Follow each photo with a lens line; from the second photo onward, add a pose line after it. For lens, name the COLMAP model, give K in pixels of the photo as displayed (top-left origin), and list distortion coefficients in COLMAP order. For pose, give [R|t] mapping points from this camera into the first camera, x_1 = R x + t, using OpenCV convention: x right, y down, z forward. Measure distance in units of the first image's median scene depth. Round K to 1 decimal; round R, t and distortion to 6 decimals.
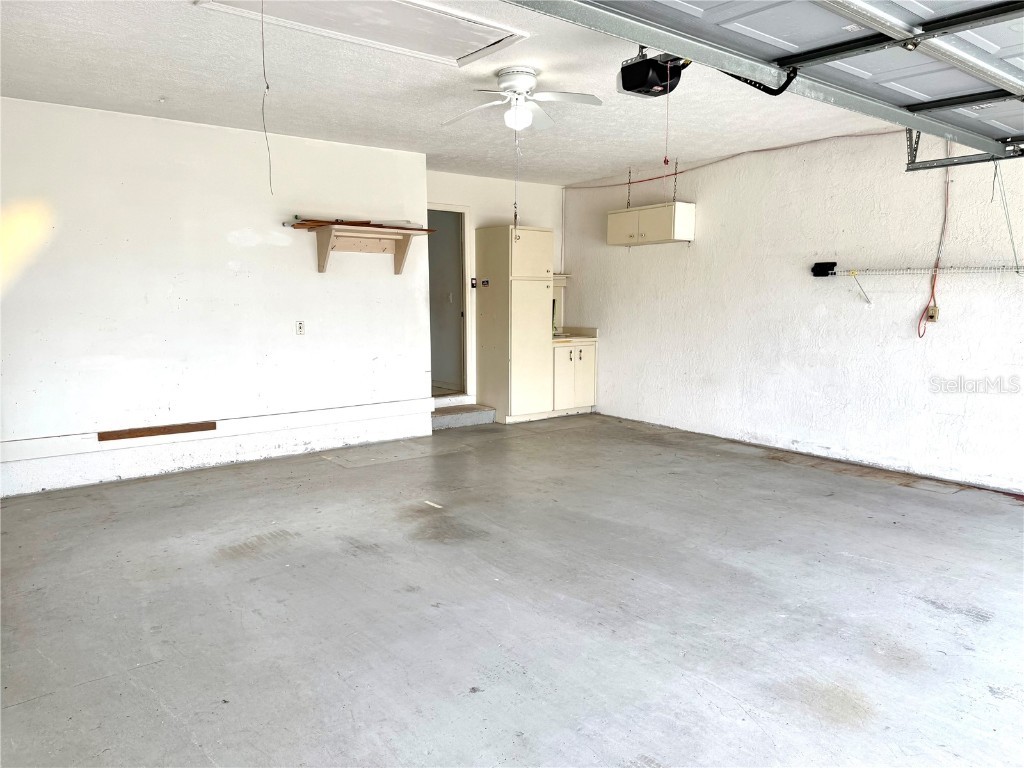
lens RADIAL K [[719.4, 0, 512.6], [0, 719.4, 387.9], [0, 0, 1]] dist [0.145815, -0.239808]
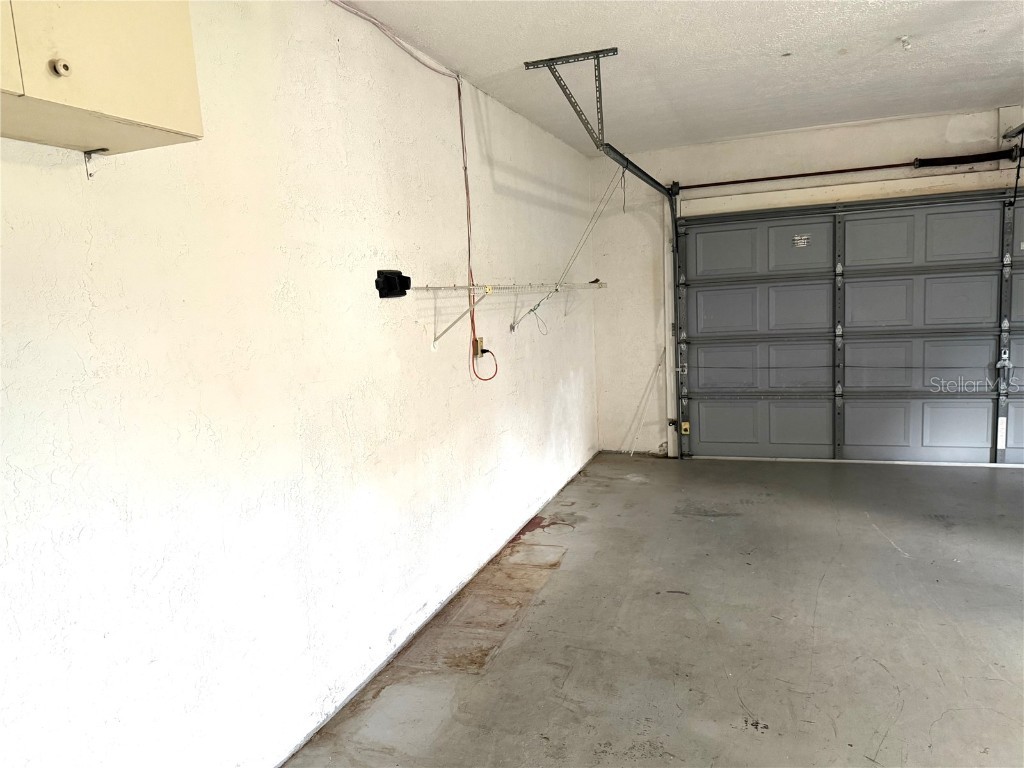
lens RADIAL K [[703.2, 0, 517.4], [0, 703.2, 386.2], [0, 0, 1]] dist [0.076288, -0.100566]
pose [[-0.522472, -0.089905, 0.847904, -0.052542], [0.159720, 0.966504, 0.200898, -0.197113], [-0.837564, 0.240391, -0.490611, 1.314173]]
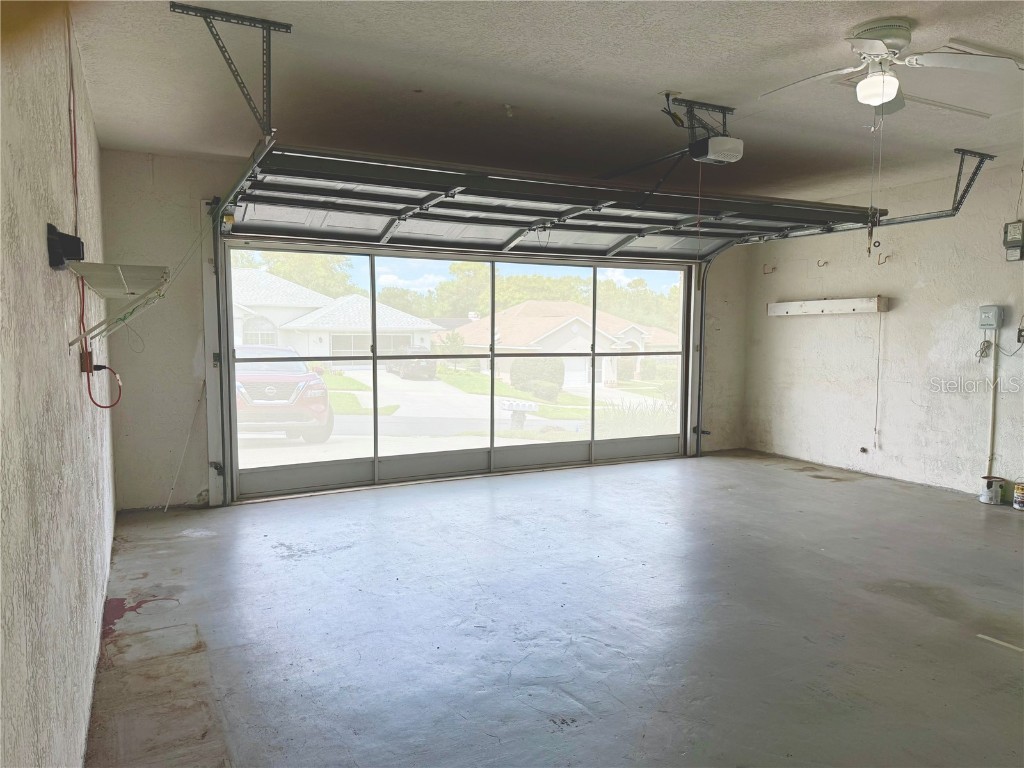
lens RADIAL K [[703.2, 0, 517.4], [0, 703.2, 386.2], [0, 0, 1]] dist [0.076288, -0.100566]
pose [[-0.981194, -0.021715, 0.191801, 0.173538], [0.019057, 0.977900, 0.208205, -0.182463], [-0.192083, 0.207944, -0.959095, 1.420942]]
